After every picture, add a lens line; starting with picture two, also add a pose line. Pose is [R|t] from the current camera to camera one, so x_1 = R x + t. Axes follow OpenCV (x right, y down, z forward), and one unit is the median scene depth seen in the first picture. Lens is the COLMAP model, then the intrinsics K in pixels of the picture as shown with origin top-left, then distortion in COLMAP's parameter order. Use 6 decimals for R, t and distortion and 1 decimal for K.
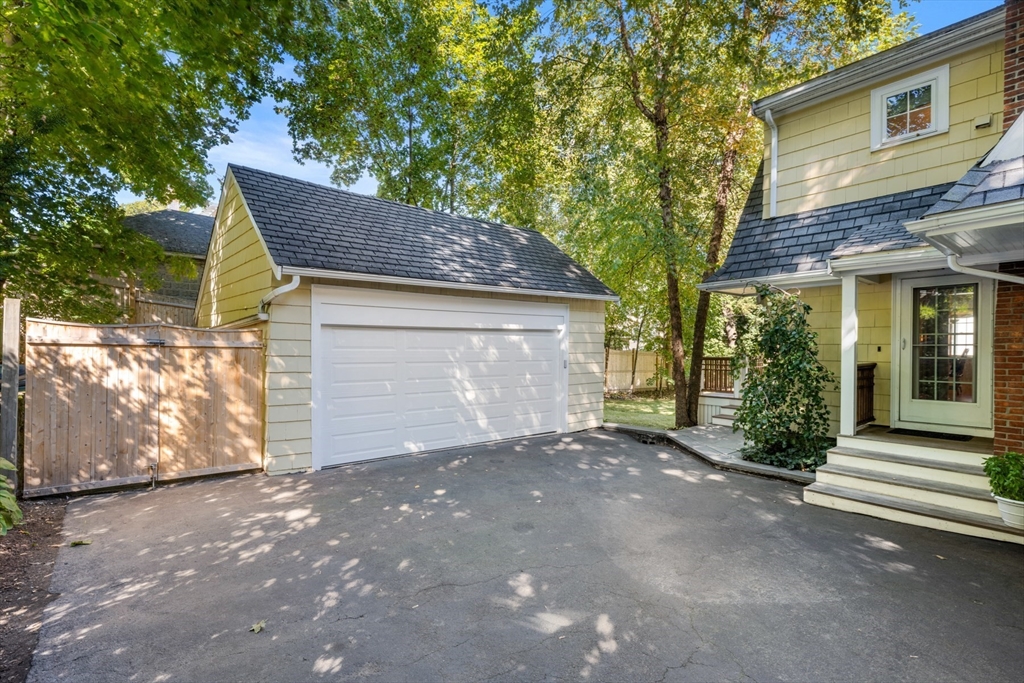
lens RADIAL K [[472.6, 0, 511.6], [0, 472.6, 348.0], [0, 0, 1]] dist [0.000285, 0.000090]
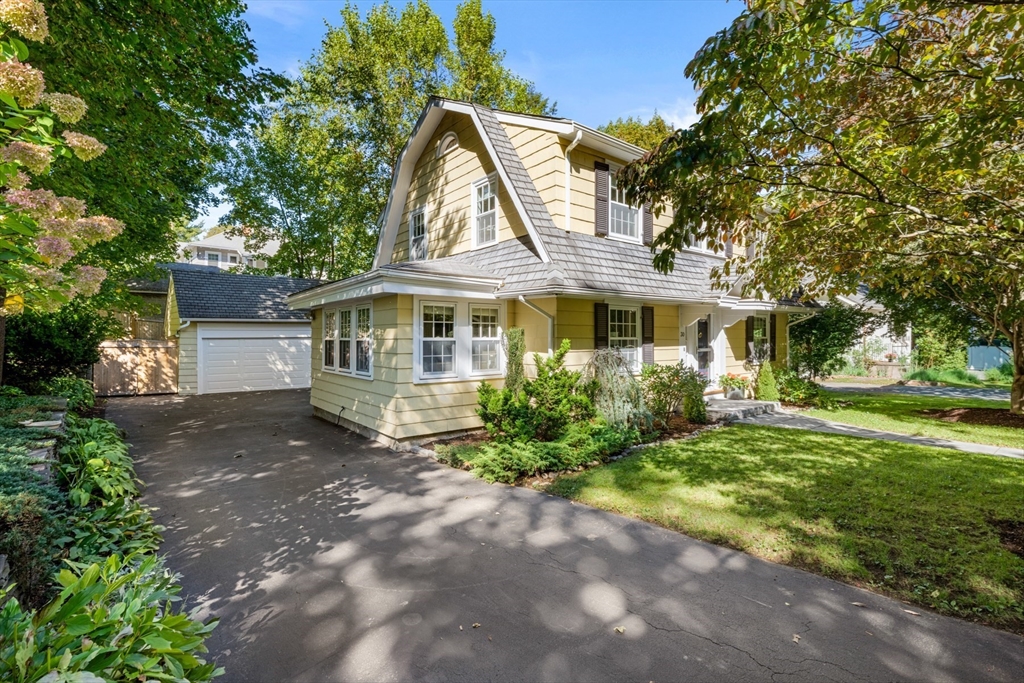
lens RADIAL K [[472.6, 0, 512.5], [0, 472.6, 336.9], [0, 0, 1]] dist [0.000285, 0.000090]
pose [[0.999849, -0.003226, -0.017087, 1.477964], [0.003157, 0.999987, -0.004045, -0.045868], [0.017100, 0.003990, 0.999846, -1.711327]]
